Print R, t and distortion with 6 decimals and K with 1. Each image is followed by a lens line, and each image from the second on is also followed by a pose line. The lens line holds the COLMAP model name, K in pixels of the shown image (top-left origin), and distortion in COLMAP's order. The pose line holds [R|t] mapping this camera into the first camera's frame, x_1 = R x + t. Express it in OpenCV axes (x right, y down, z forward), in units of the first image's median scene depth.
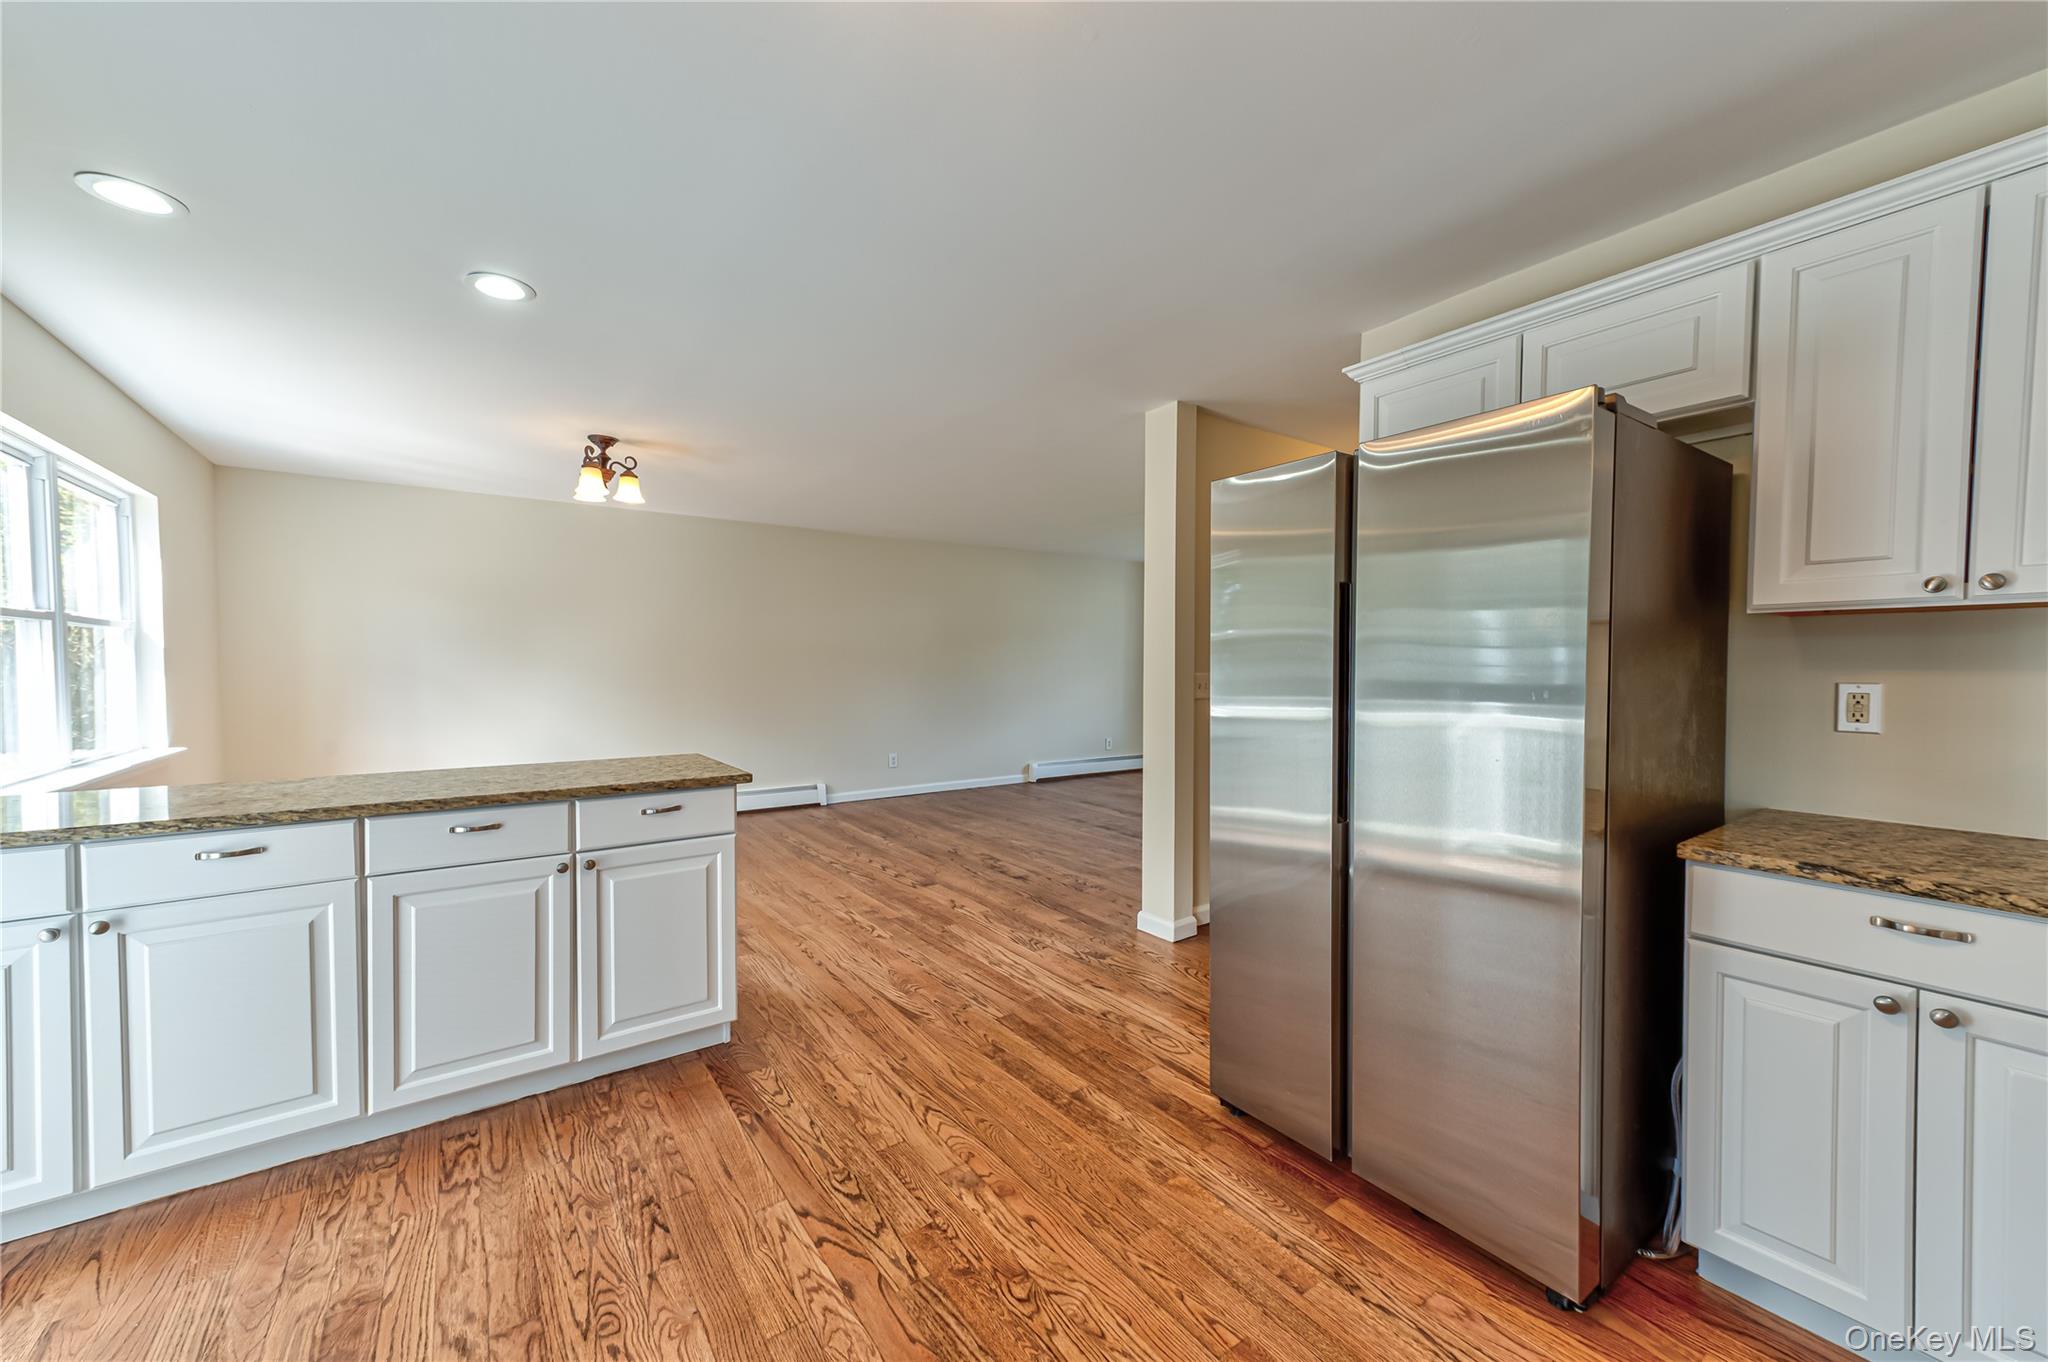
lens RADIAL K [[791.2, 0, 1028.8], [0, 791.2, 688.7], [0, 0, 1]] dist [0.014853, -0.000296]
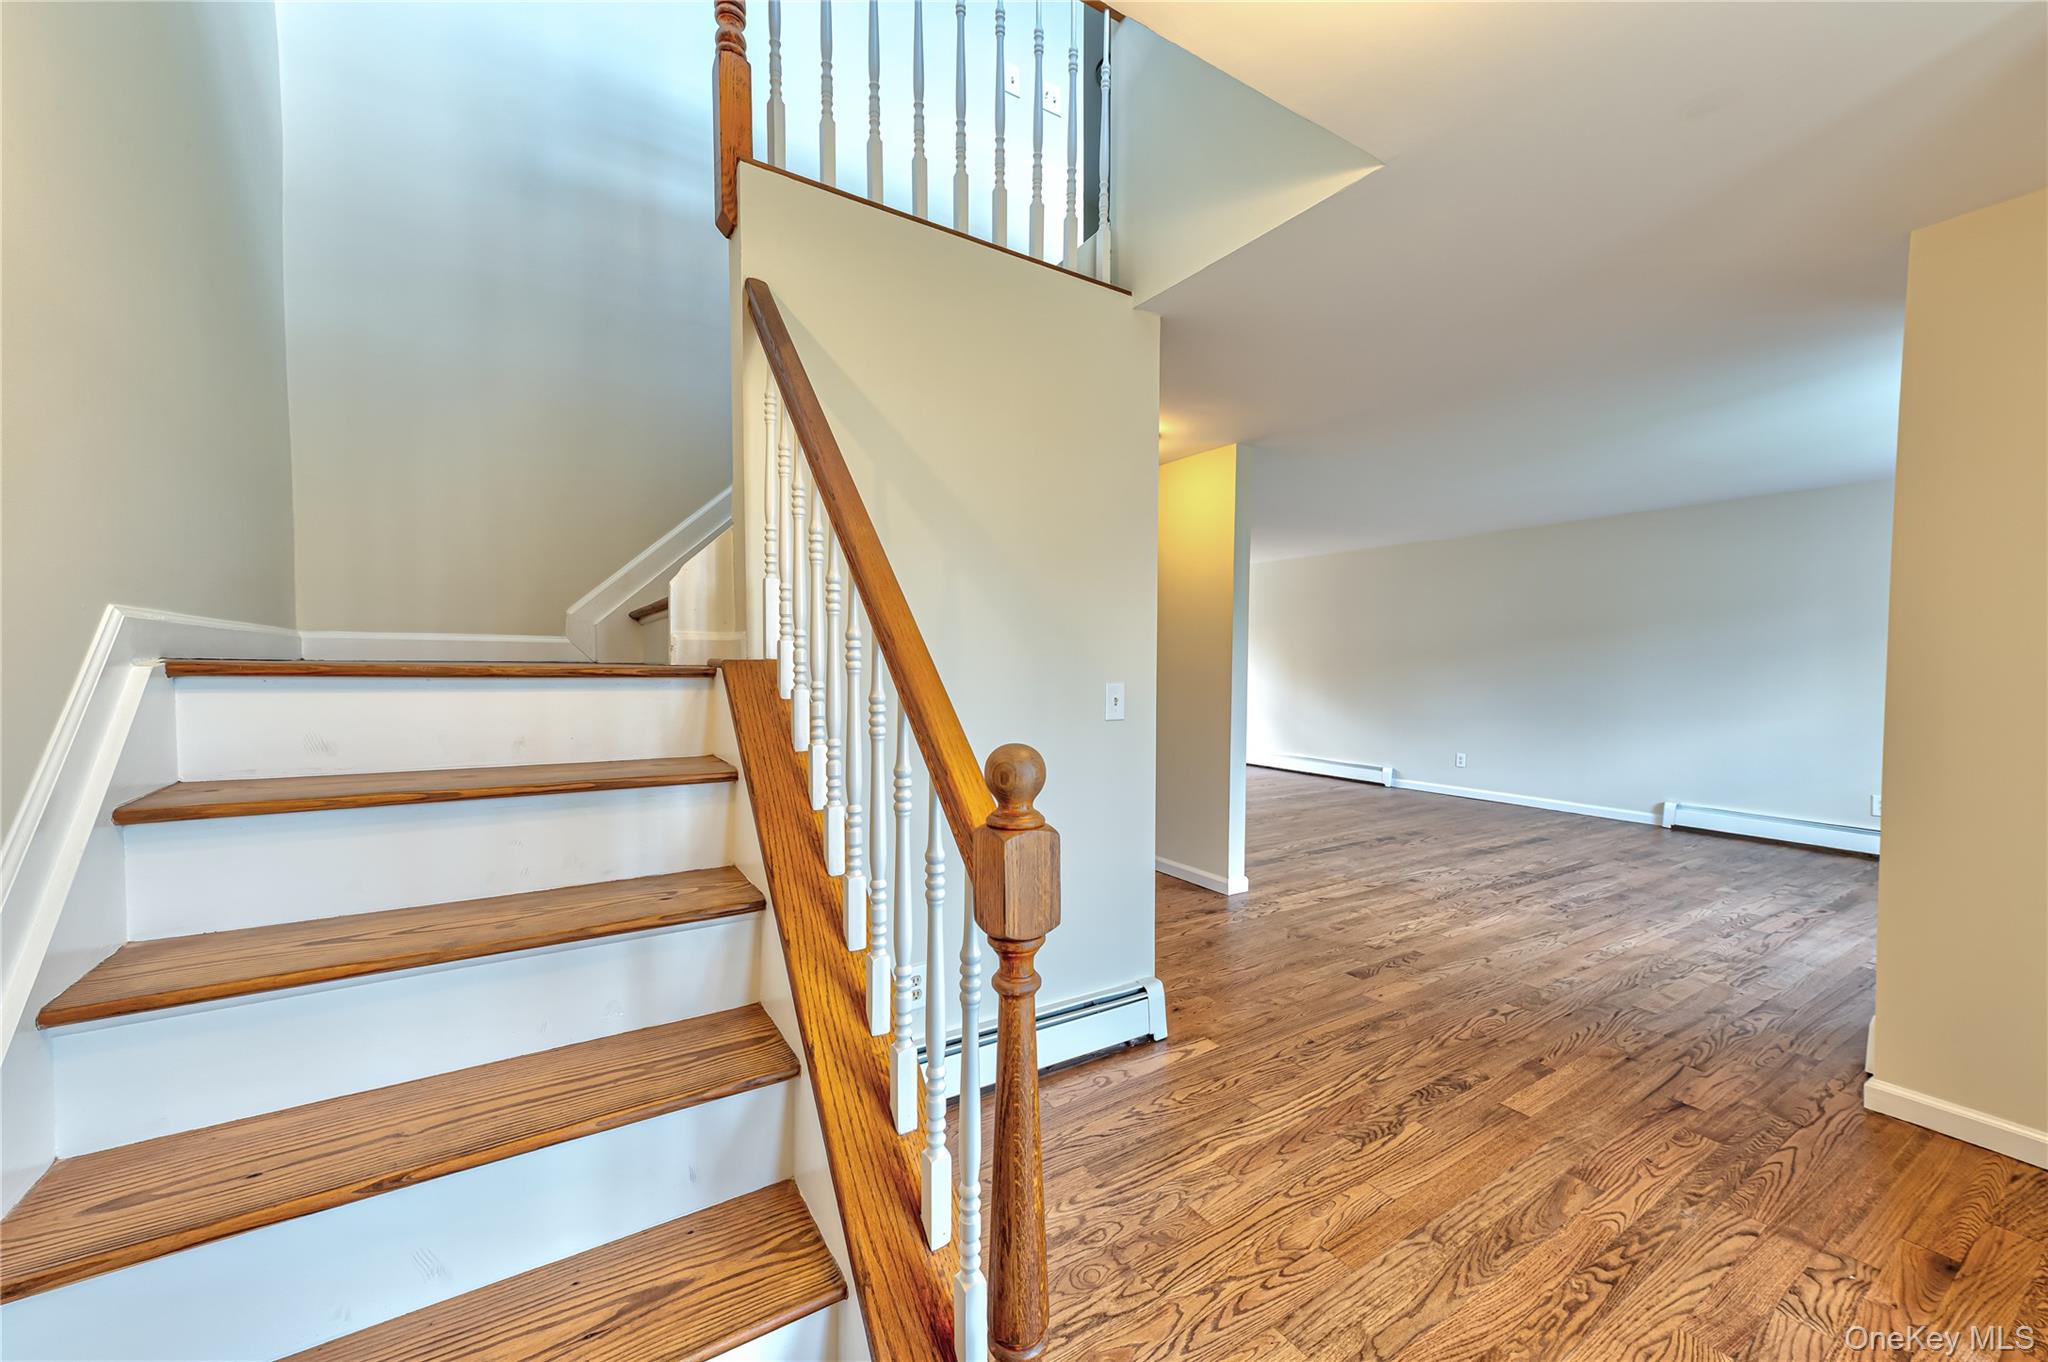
lens RADIAL K [[791.2, 0, 1028.8], [0, 791.2, 688.7], [0, 0, 1]] dist [0.014853, -0.000296]
pose [[-0.056476, 0.035211, -0.997783, 3.525255], [-0.035263, 0.998684, 0.037239, -0.067371], [0.997781, 0.037288, -0.055160, 2.122074]]
